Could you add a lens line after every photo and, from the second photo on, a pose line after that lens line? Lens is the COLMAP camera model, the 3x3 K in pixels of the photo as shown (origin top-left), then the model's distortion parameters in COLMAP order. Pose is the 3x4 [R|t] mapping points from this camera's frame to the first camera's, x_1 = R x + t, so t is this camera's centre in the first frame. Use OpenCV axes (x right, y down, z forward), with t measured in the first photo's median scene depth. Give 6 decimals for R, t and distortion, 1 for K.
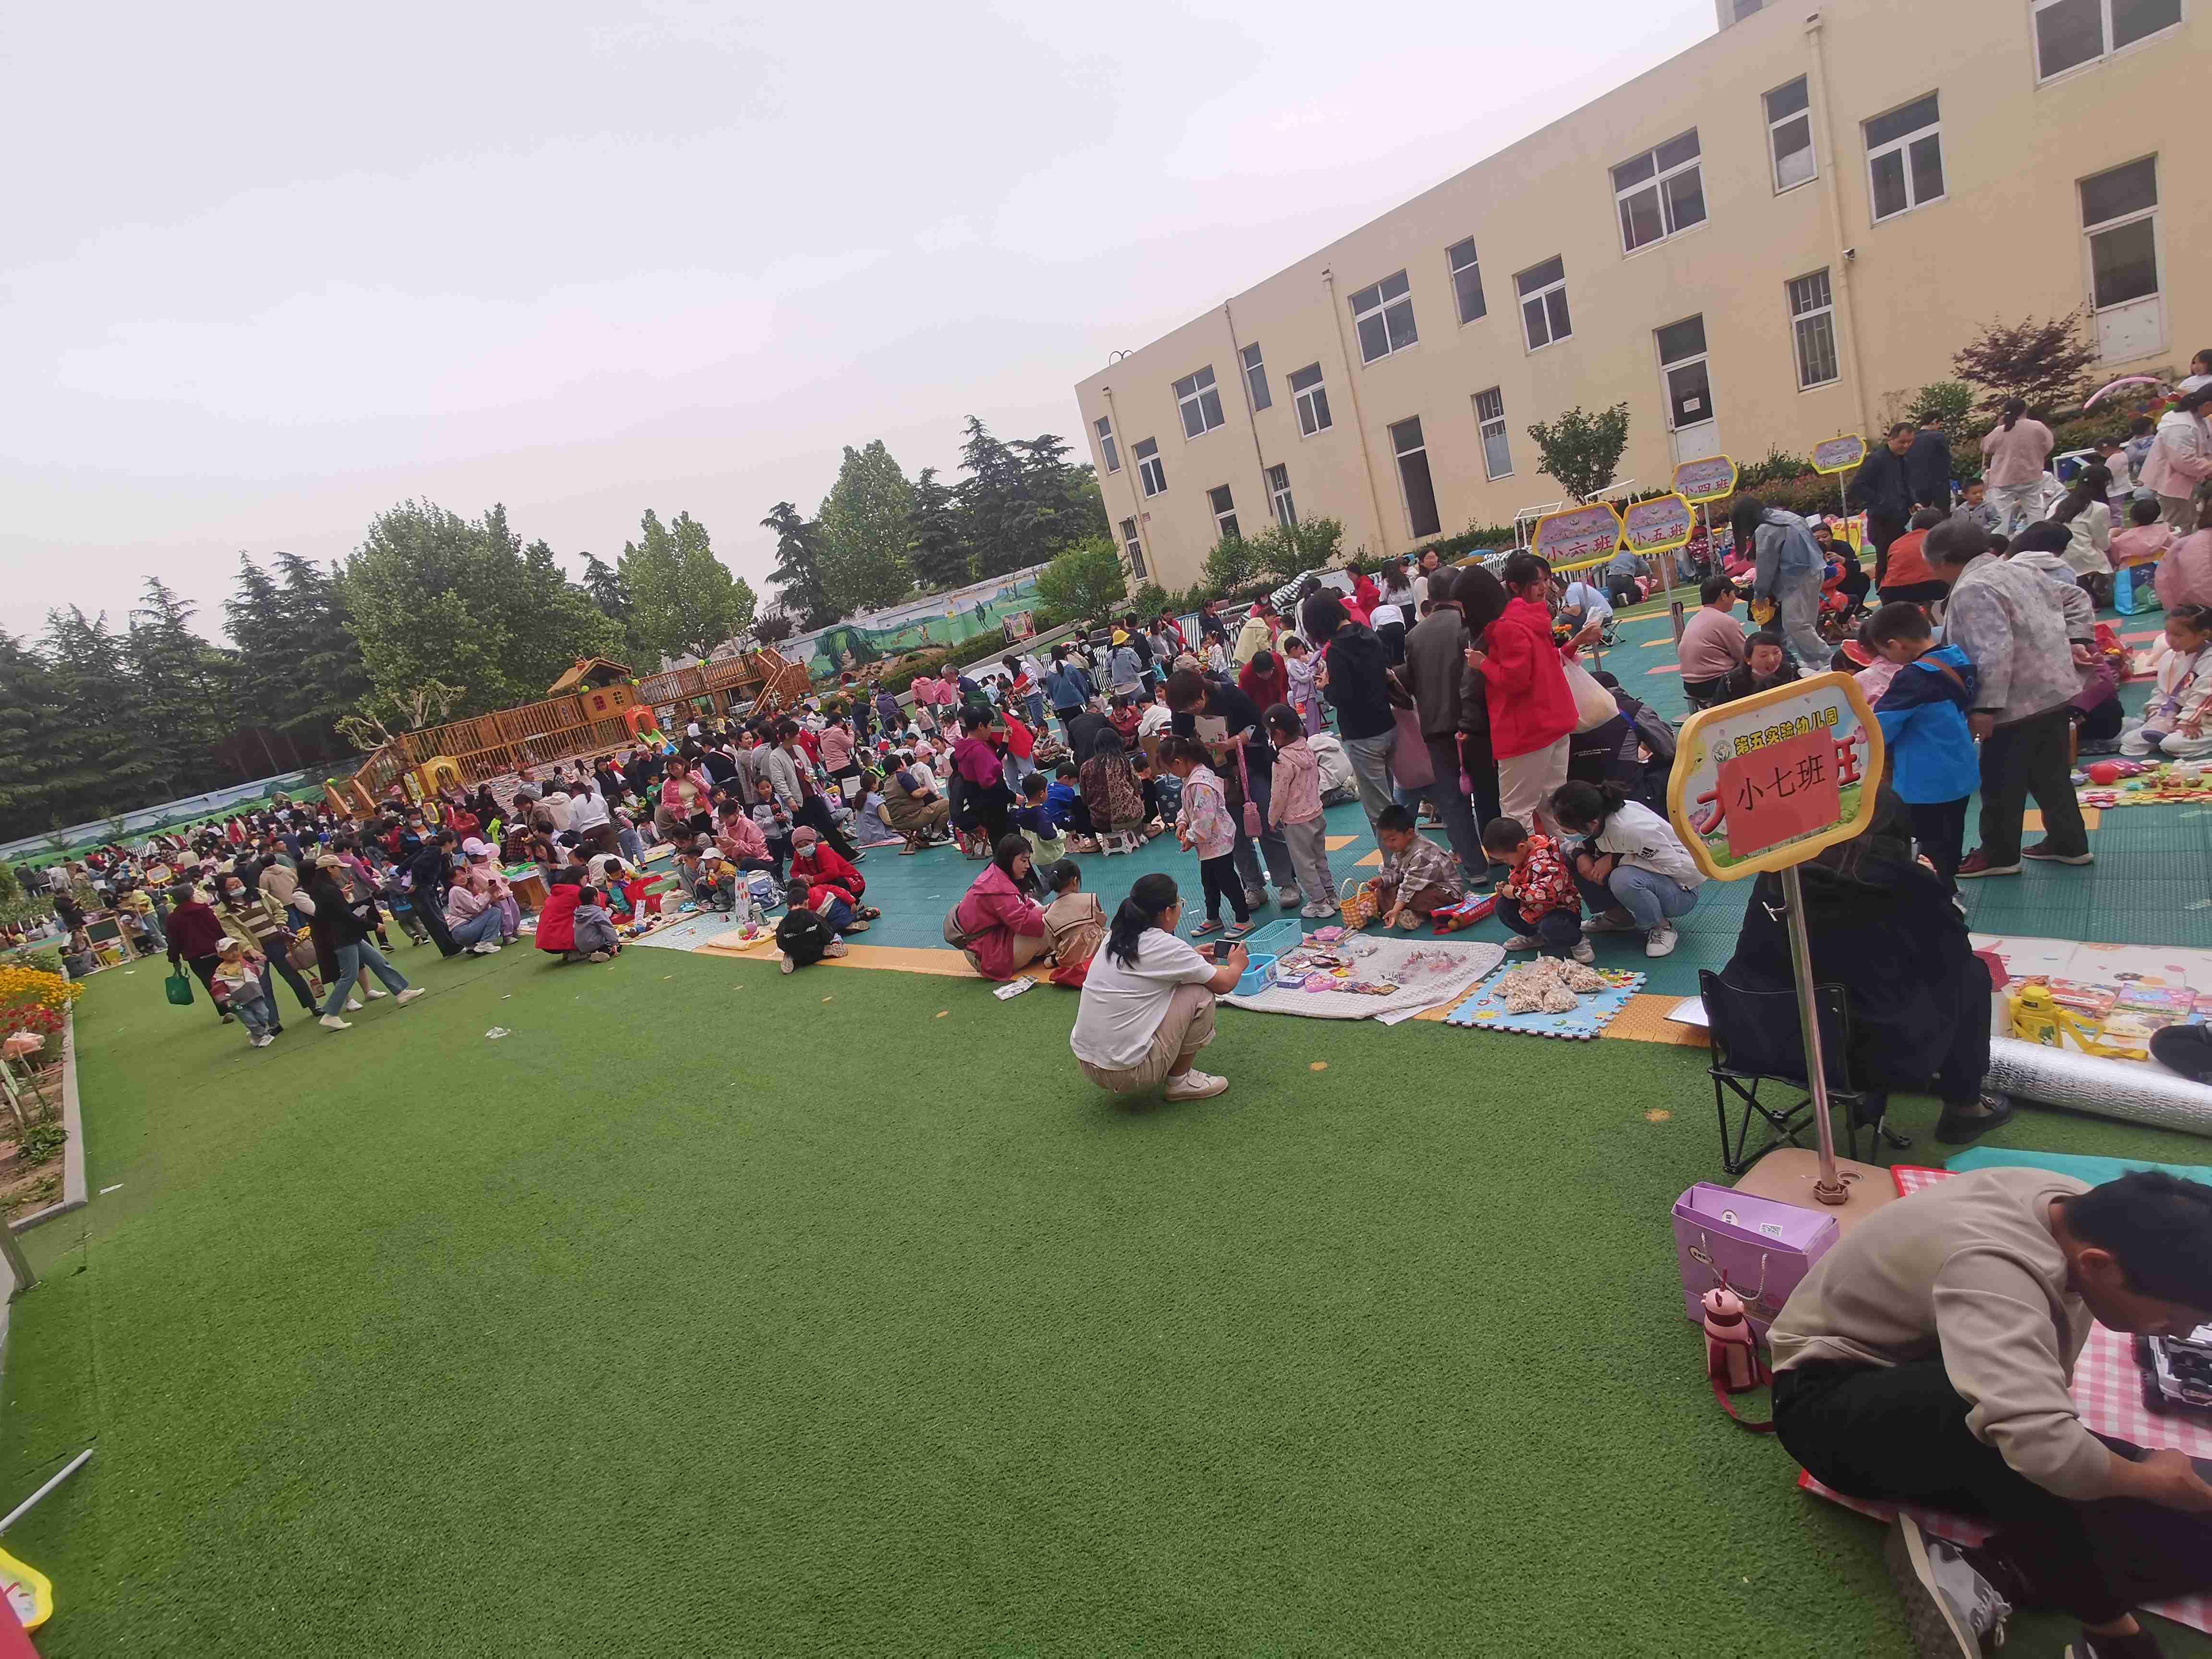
lens RADIAL K [[1079.3, 0, 1109.3], [0, 1079.3, 842.2], [0, 0, 1]] dist [-0.015900, -0.002939]
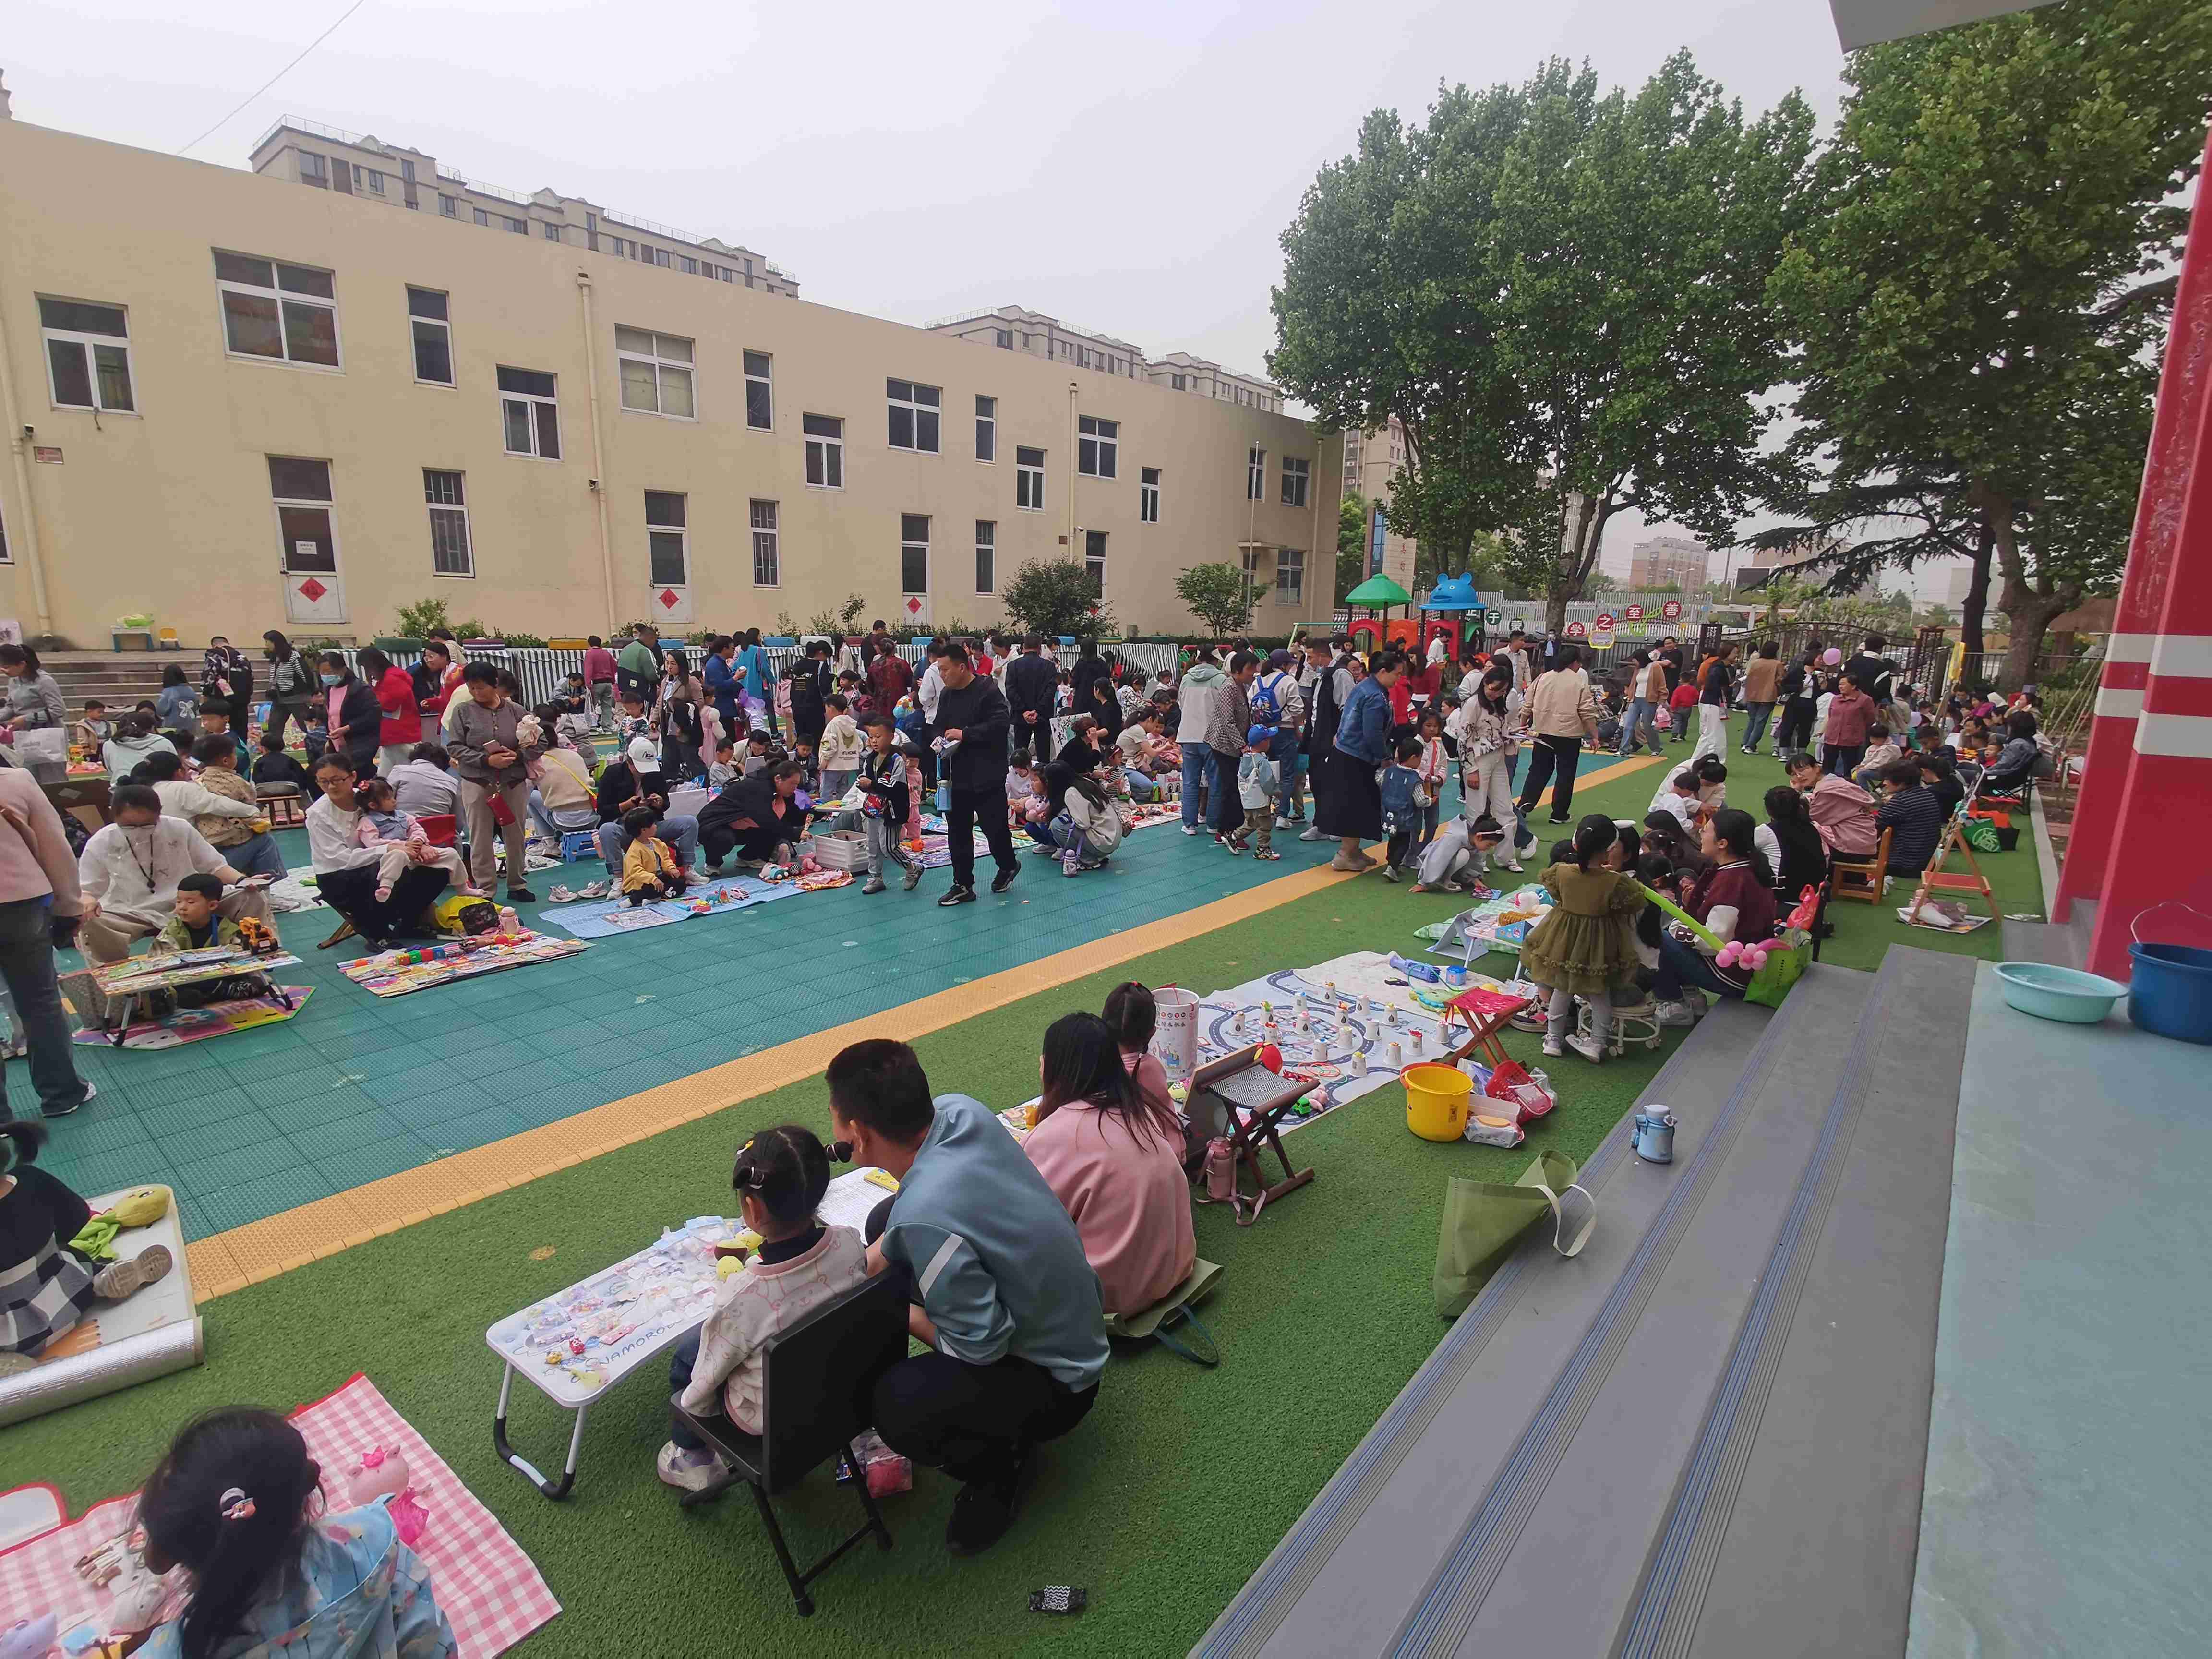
lens RADIAL K [[1079.3, 0, 1105.6], [0, 1079.3, 831.2], [0, 0, 1]] dist [-0.015900, -0.002939]
pose [[-0.054555, 0.064847, 0.996403, -0.699108], [0.200581, 0.978260, -0.052684, 0.005204], [-0.978157, 0.196985, -0.066376, 0.861628]]
